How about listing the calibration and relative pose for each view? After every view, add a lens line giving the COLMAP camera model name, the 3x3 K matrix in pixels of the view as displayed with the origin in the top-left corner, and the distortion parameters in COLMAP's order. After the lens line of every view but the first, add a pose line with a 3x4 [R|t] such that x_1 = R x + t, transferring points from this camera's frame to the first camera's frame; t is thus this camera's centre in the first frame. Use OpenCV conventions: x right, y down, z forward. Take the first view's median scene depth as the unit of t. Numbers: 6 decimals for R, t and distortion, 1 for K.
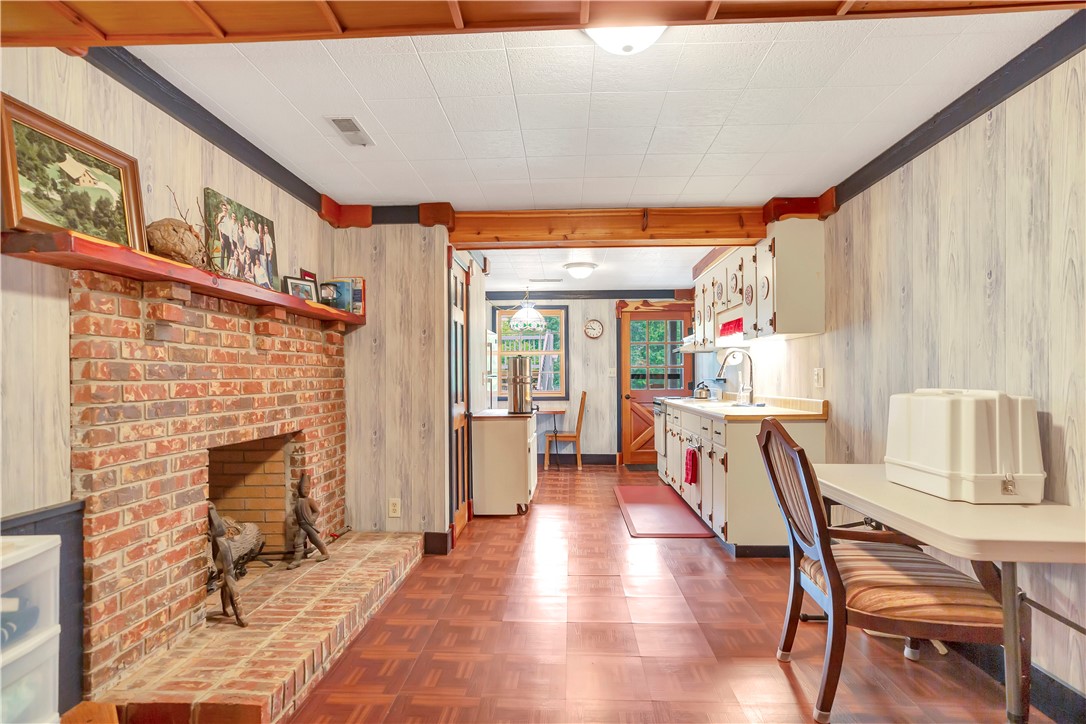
lens RADIAL K [[527.5, 0, 549.2], [0, 527.5, 366.3], [0, 0, 1]] dist [-0.036109, 0.025378]
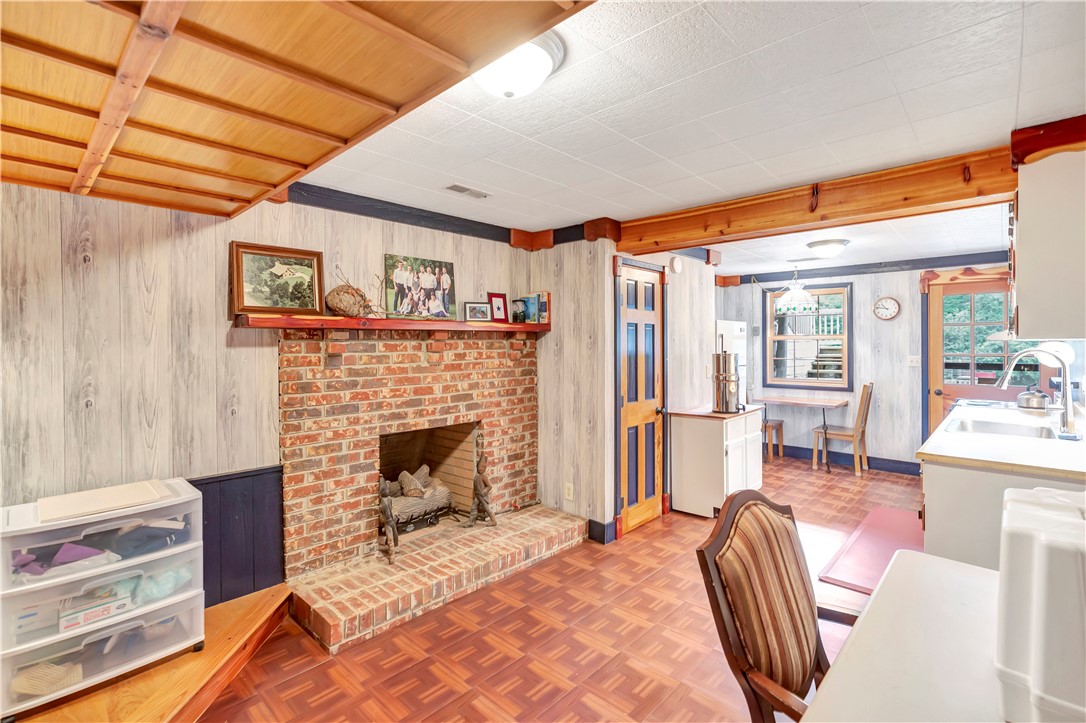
lens RADIAL K [[499.6, 0, 563.4], [0, 499.6, 331.2], [0, 0, 1]] dist [-0.030207, 0.020207]
pose [[0.771474, -0.011495, -0.636157, 0.542607], [0.010843, 0.999929, -0.004919, -0.103302], [0.636168, -0.003103, 0.771544, 0.220257]]
